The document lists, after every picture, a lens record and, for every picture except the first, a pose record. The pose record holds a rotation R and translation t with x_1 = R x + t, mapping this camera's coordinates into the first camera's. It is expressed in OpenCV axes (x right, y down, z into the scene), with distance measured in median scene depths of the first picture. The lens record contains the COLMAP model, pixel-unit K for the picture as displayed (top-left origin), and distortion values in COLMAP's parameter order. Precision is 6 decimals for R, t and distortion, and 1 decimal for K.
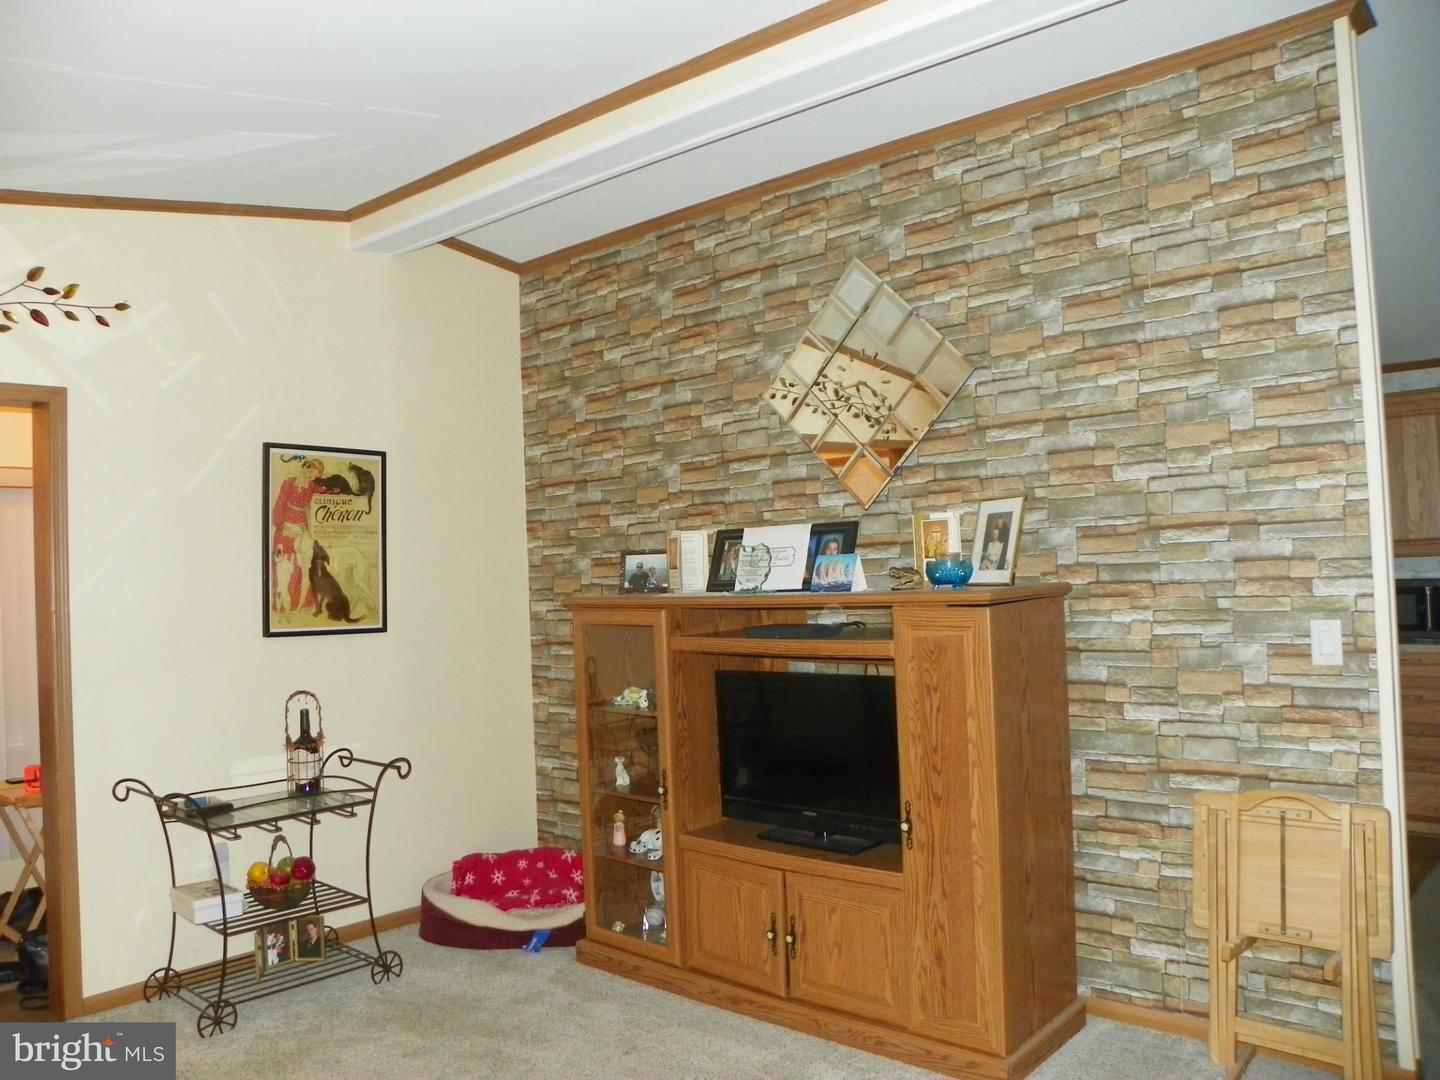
lens RADIAL K [[1108.1, 0, 687.1], [0, 1108.1, 538.7], [0, 0, 1]] dist [-0.157899, 0.097535]
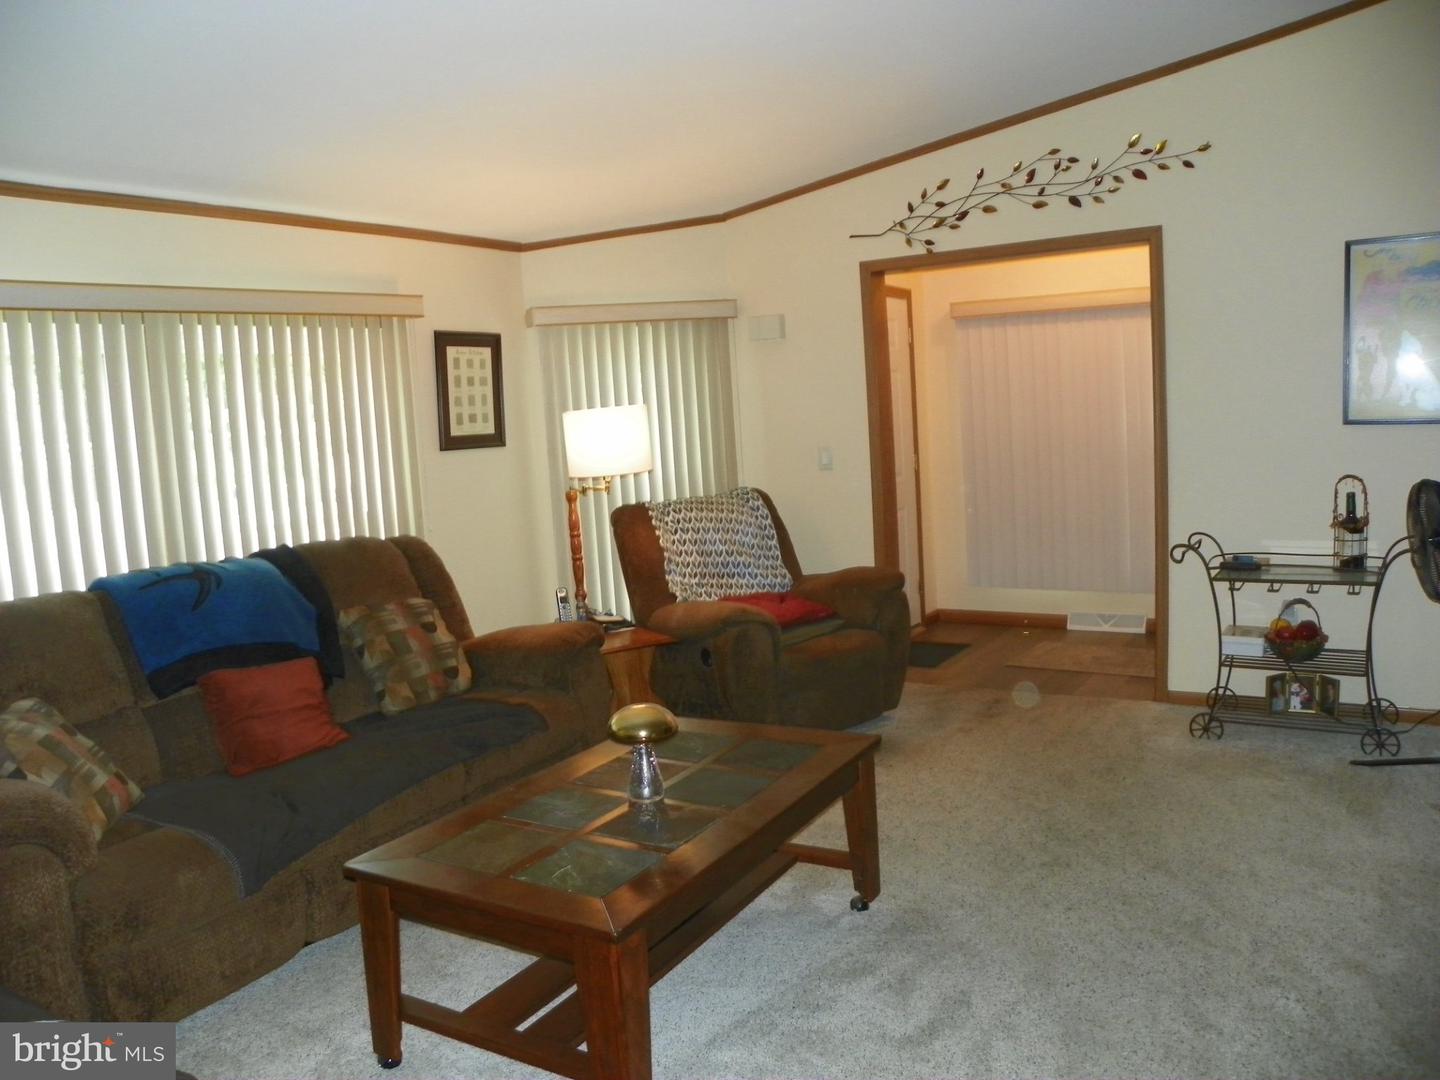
lens RADIAL K [[1108.1, 0, 687.1], [0, 1108.1, 538.7], [0, 0, 1]] dist [-0.157899, 0.097535]
pose [[0.148181, 0.135500, -0.979634, 0.625659], [0.081441, 0.985533, 0.148635, -0.007401], [0.985601, -0.101808, 0.135002, 0.215529]]
